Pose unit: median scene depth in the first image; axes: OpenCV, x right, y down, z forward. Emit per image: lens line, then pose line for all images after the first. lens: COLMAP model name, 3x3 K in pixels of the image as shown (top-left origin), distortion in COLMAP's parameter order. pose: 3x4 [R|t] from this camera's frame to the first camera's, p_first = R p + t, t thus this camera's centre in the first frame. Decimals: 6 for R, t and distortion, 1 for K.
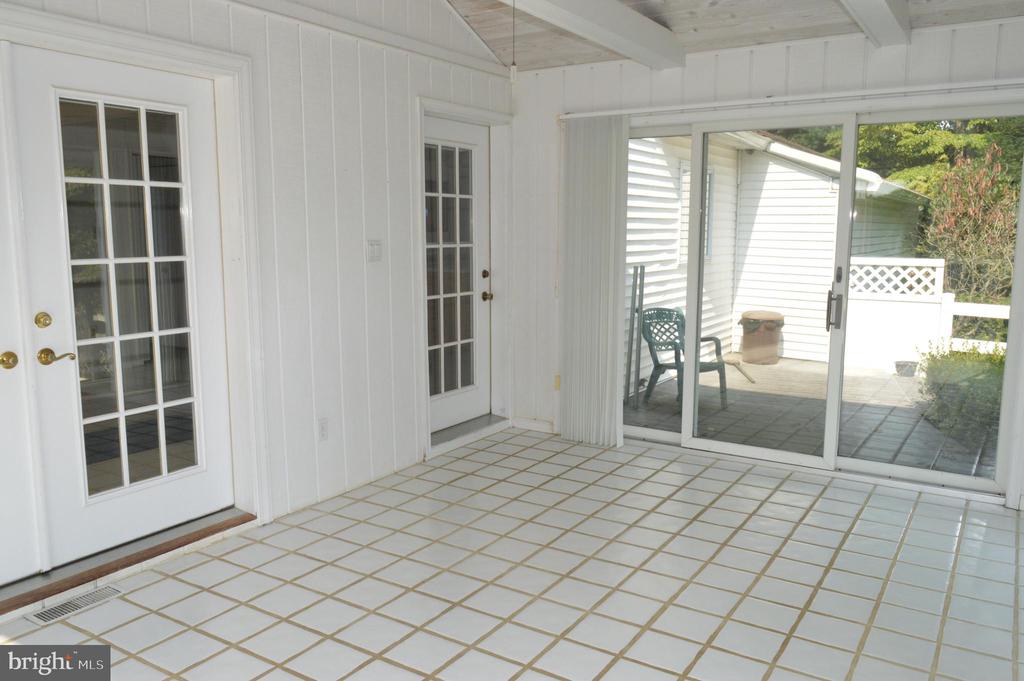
lens RADIAL K [[793.6, 0, 512.0], [0, 793.6, 340.5], [0, 0, 1]] dist [-0.002843, -0.000054]
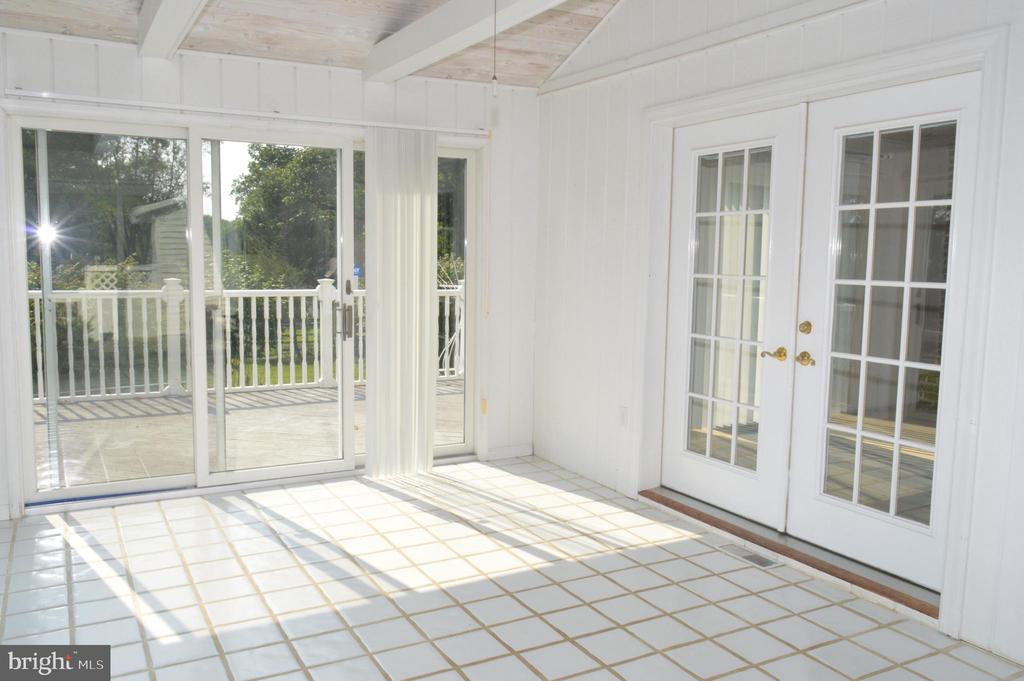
lens RADIAL K [[836.1, 0, 500.1], [0, 836.1, 339.9], [0, 0, 1]] dist [-0.027453, -0.002098]
pose [[-0.488707, 0.078732, -0.868888, 0.662830], [-0.135085, 0.977081, 0.164515, -0.138951], [0.861927, 0.197774, -0.466870, 1.092185]]
